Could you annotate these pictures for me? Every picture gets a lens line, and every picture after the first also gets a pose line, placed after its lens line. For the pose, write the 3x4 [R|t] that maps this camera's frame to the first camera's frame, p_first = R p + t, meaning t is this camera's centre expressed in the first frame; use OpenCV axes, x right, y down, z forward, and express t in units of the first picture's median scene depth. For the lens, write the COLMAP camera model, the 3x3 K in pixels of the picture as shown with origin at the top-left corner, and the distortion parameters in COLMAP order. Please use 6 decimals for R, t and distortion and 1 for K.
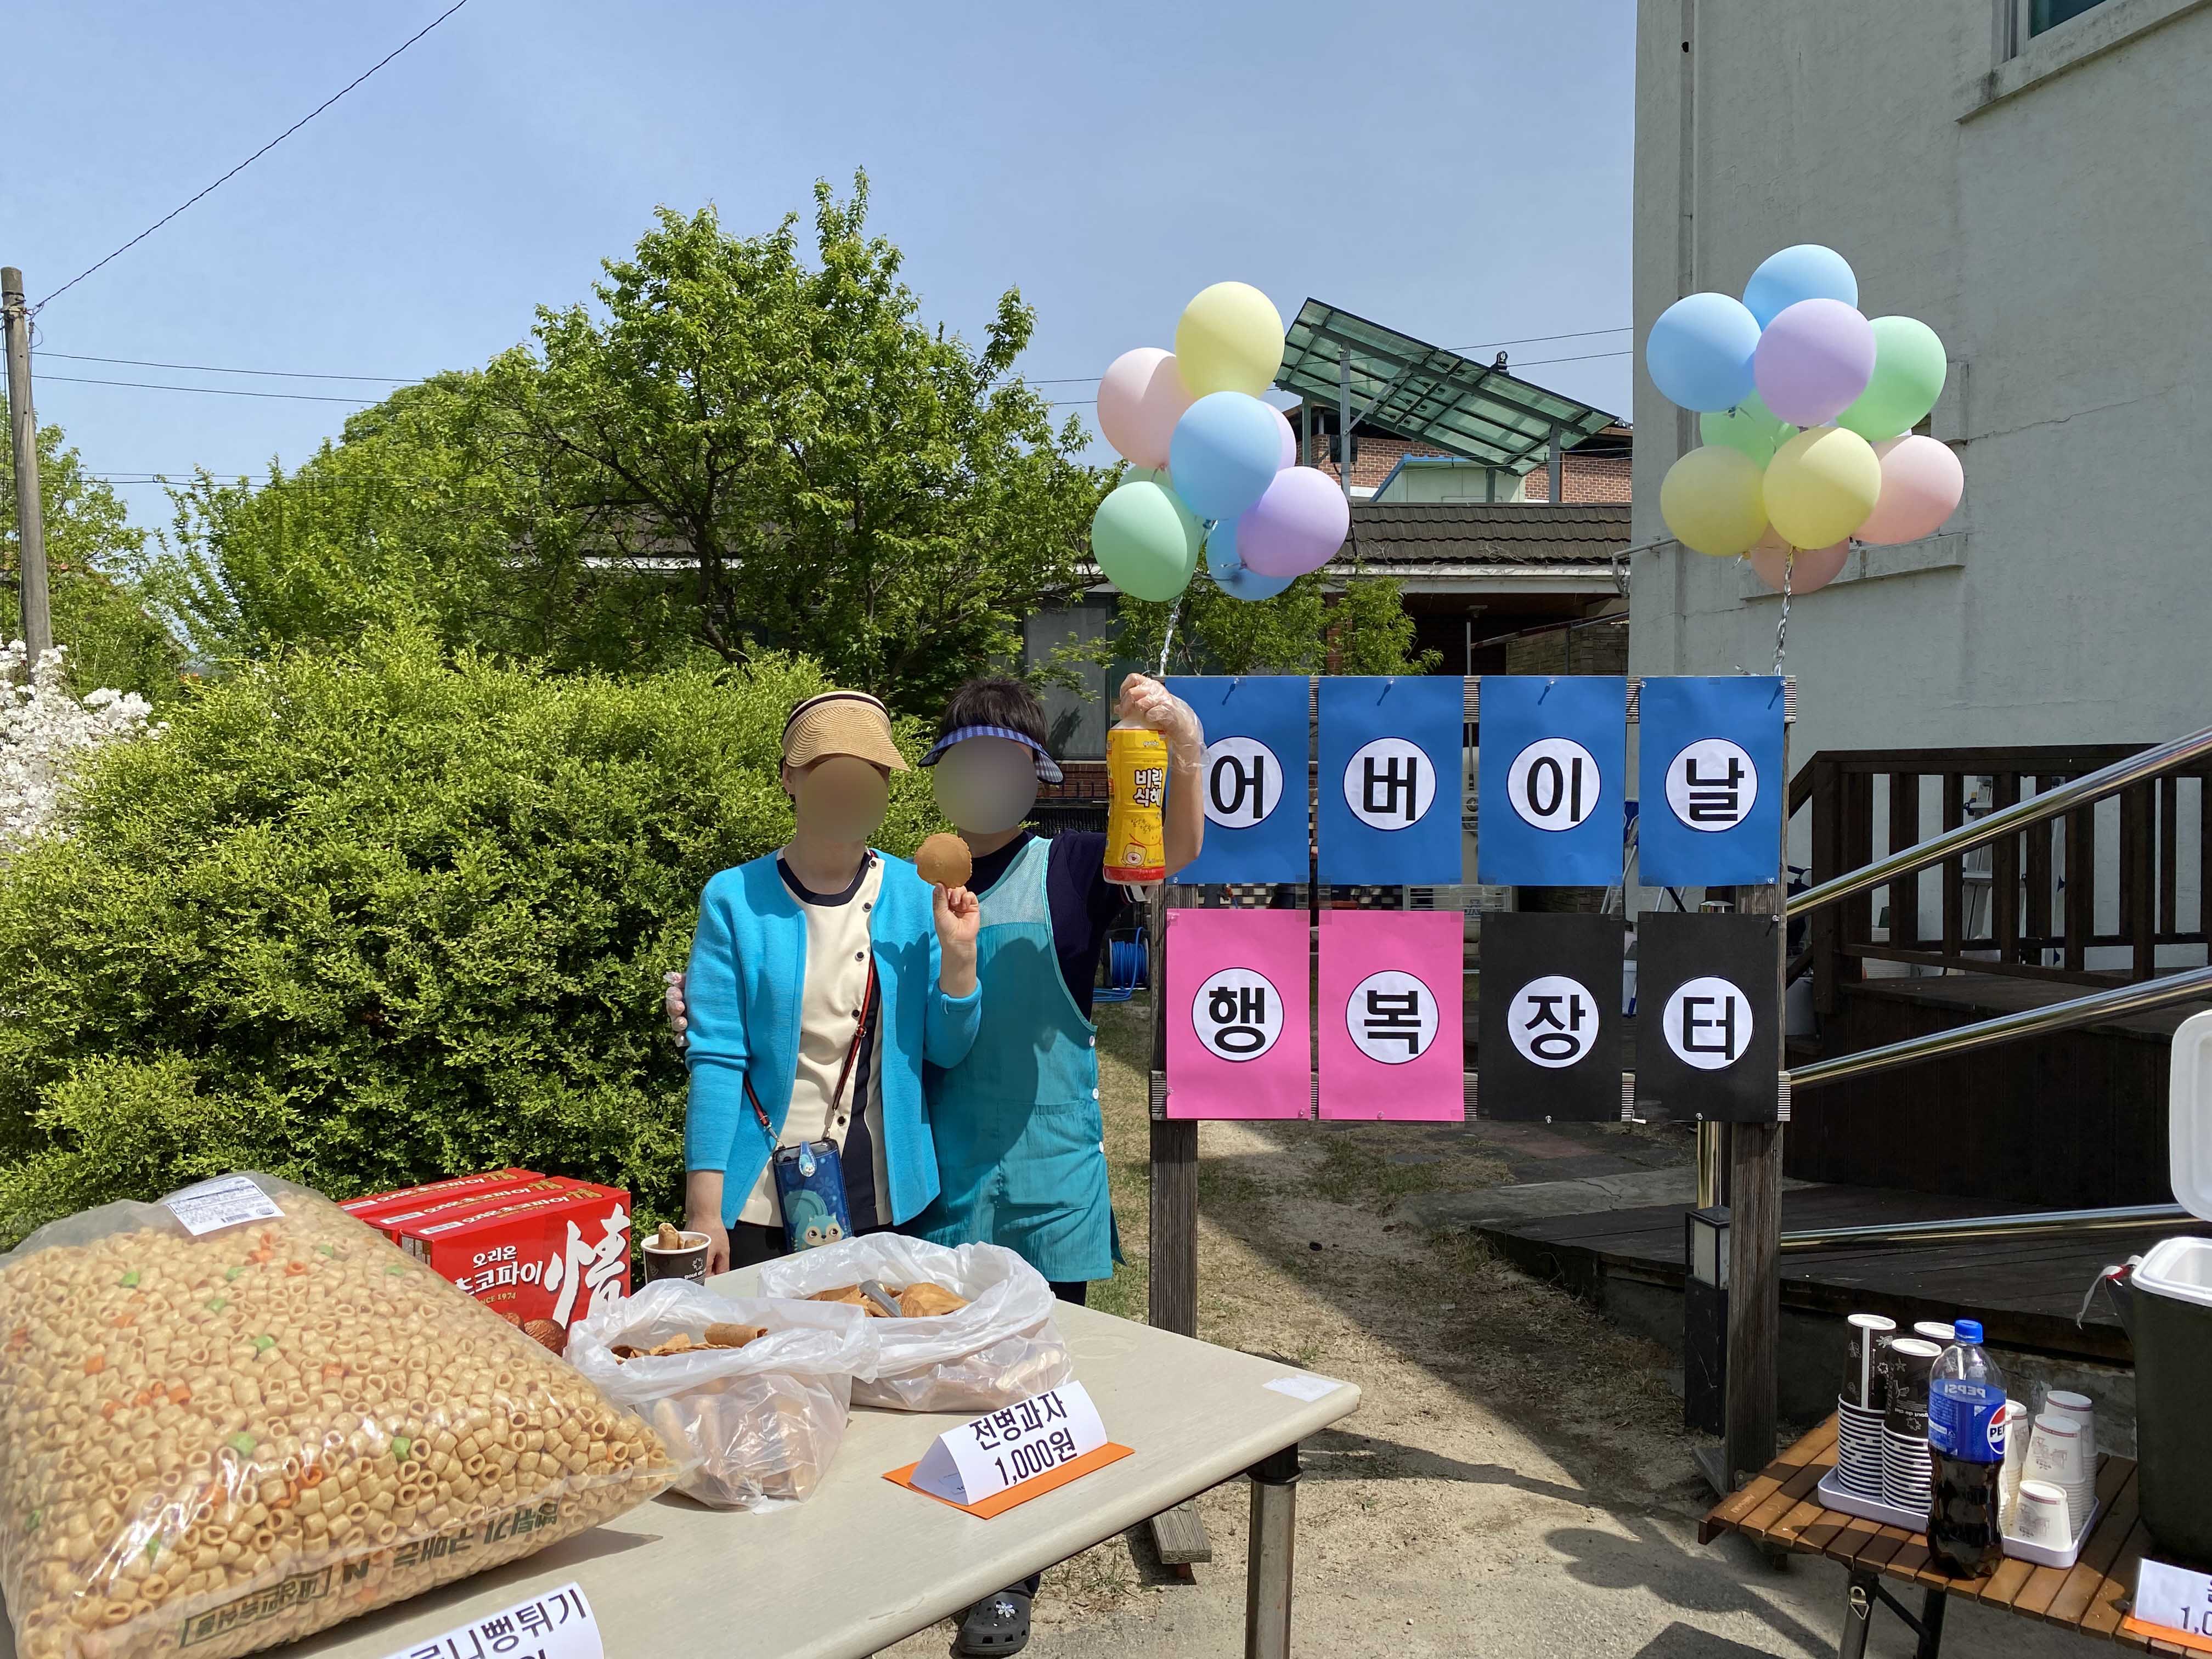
lens RADIAL K [[1692.6, 0, 1106.0], [0, 1692.6, 829.5], [0, 0, 1]] dist [0.081970, -0.134390]
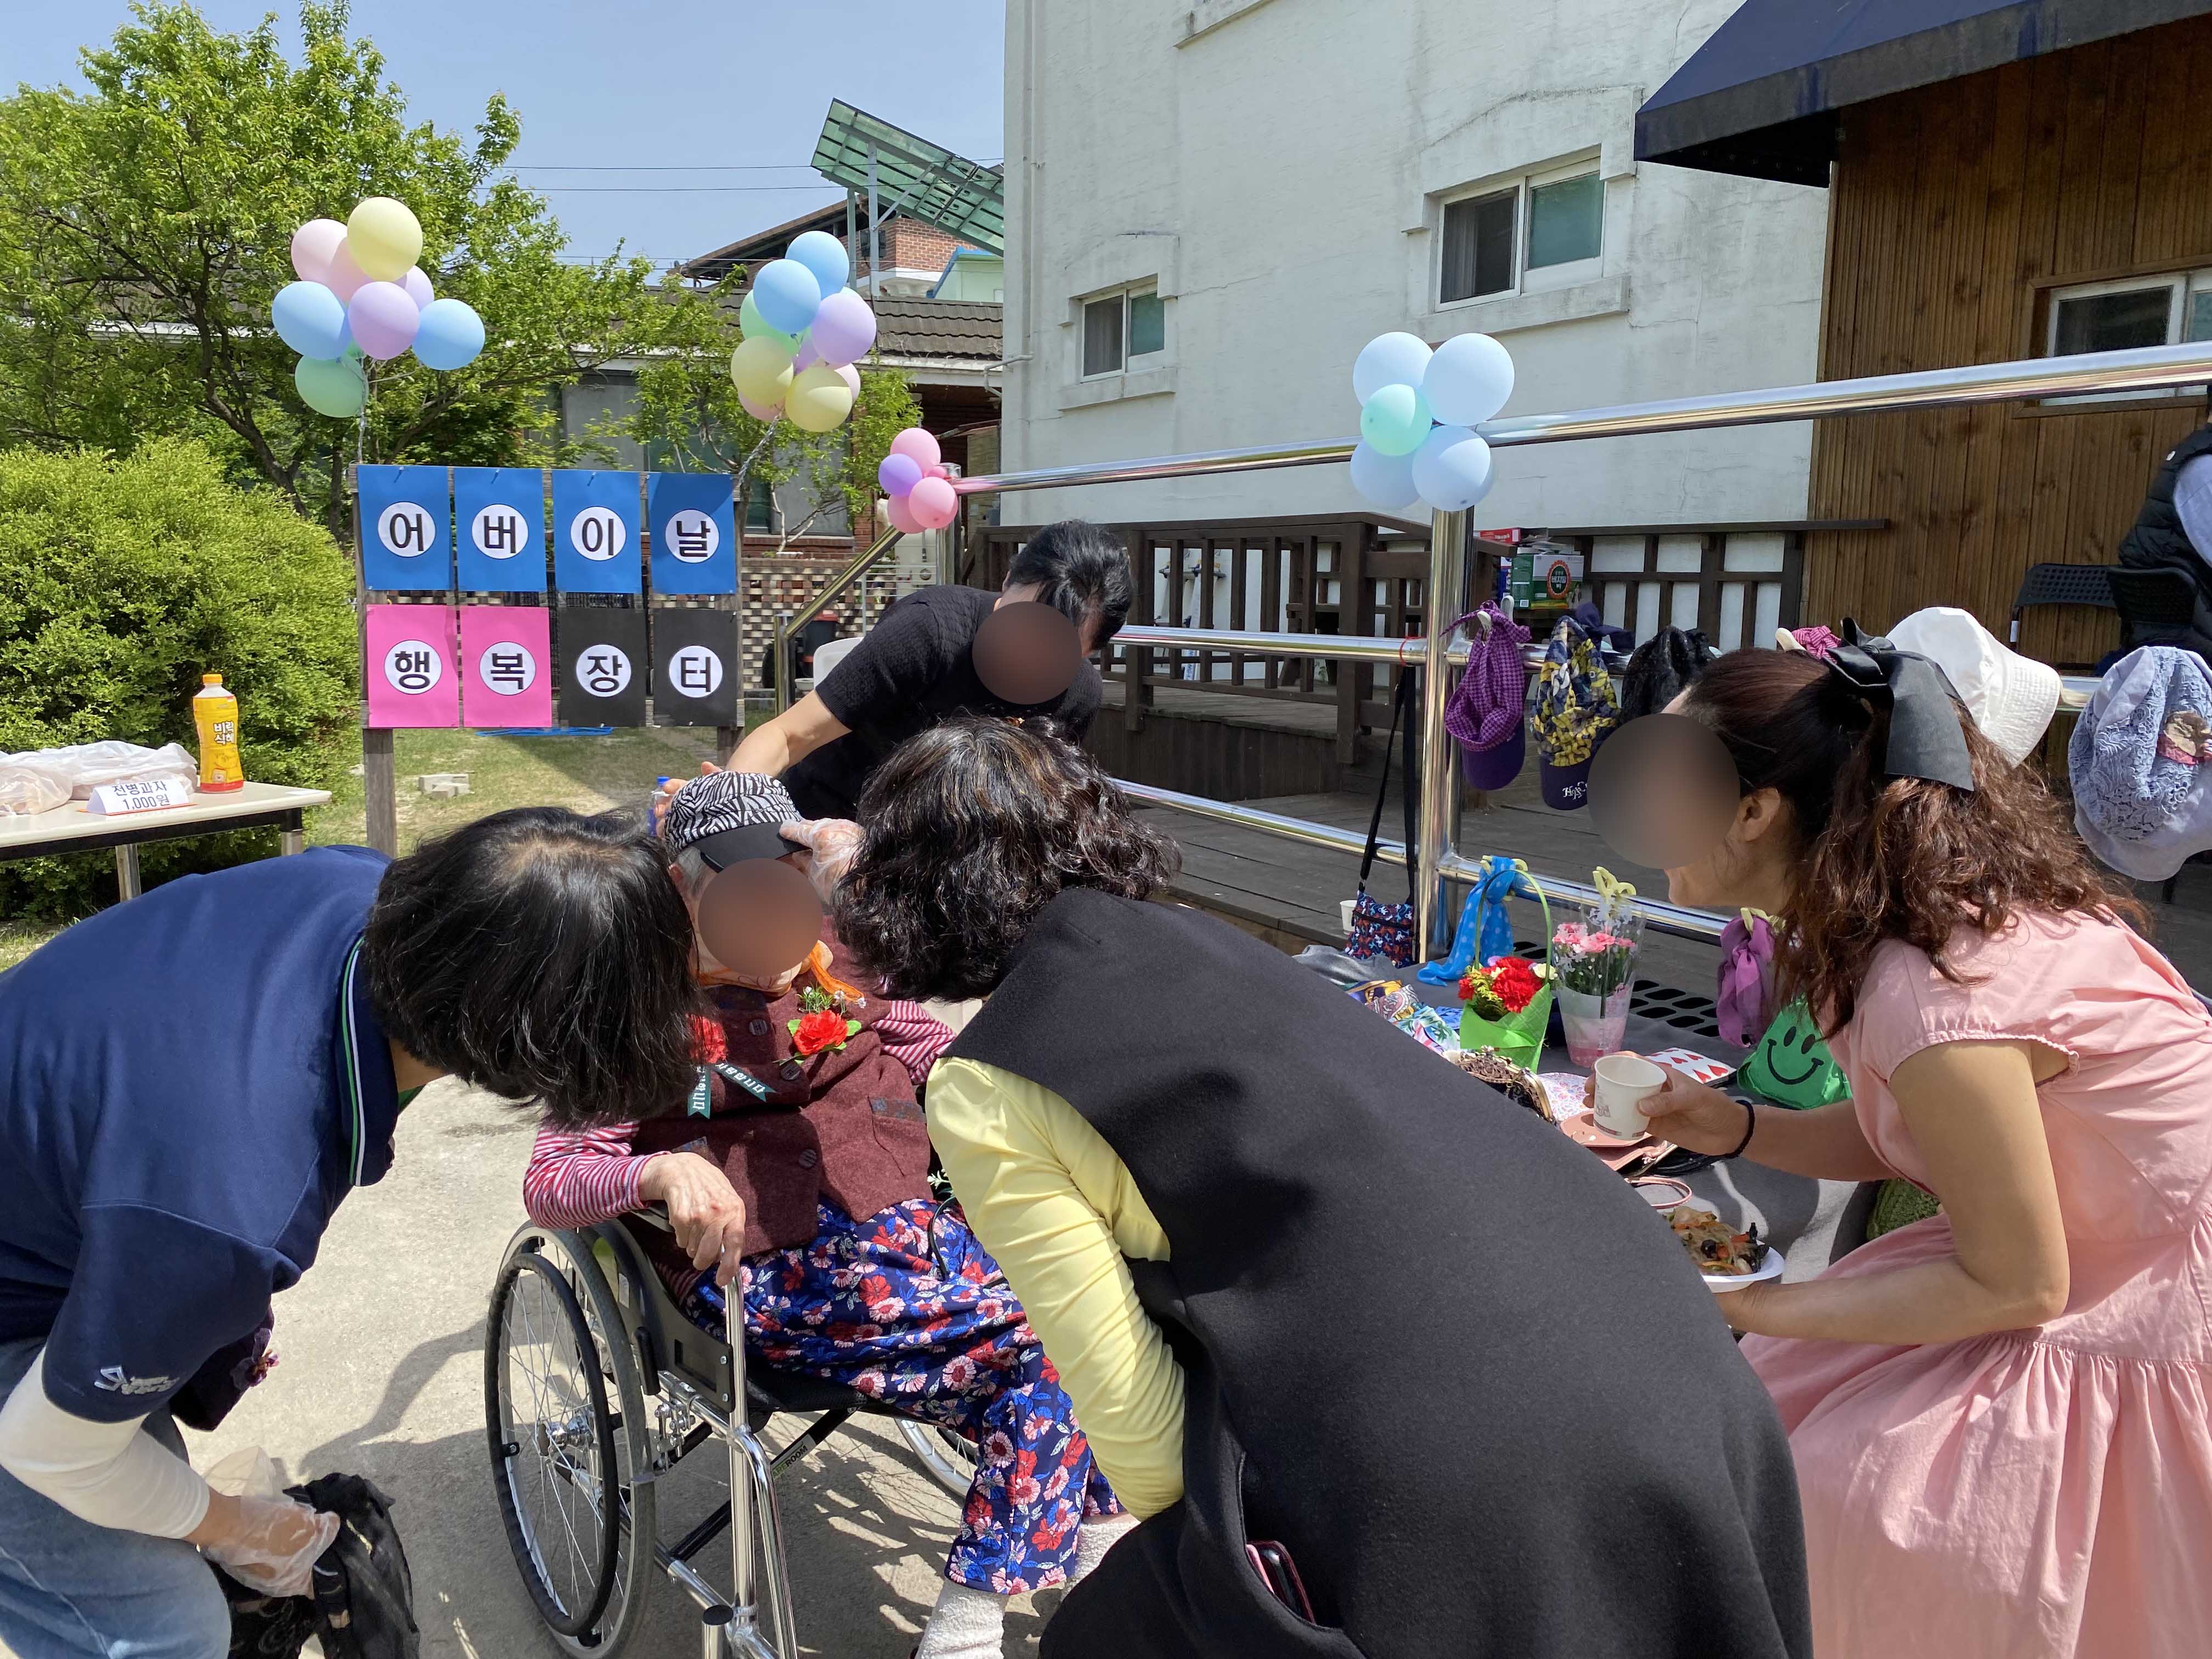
lens RADIAL K [[1680.4, 0, 1106.0], [0, 1680.4, 829.5], [0, 0, 1]] dist [-0.008054, 0.014255]
pose [[0.979019, -0.019364, 0.202847, 0.359647], [-0.007253, 0.991533, 0.129656, 0.040485], [-0.203640, -0.128406, 0.970589, -0.699222]]
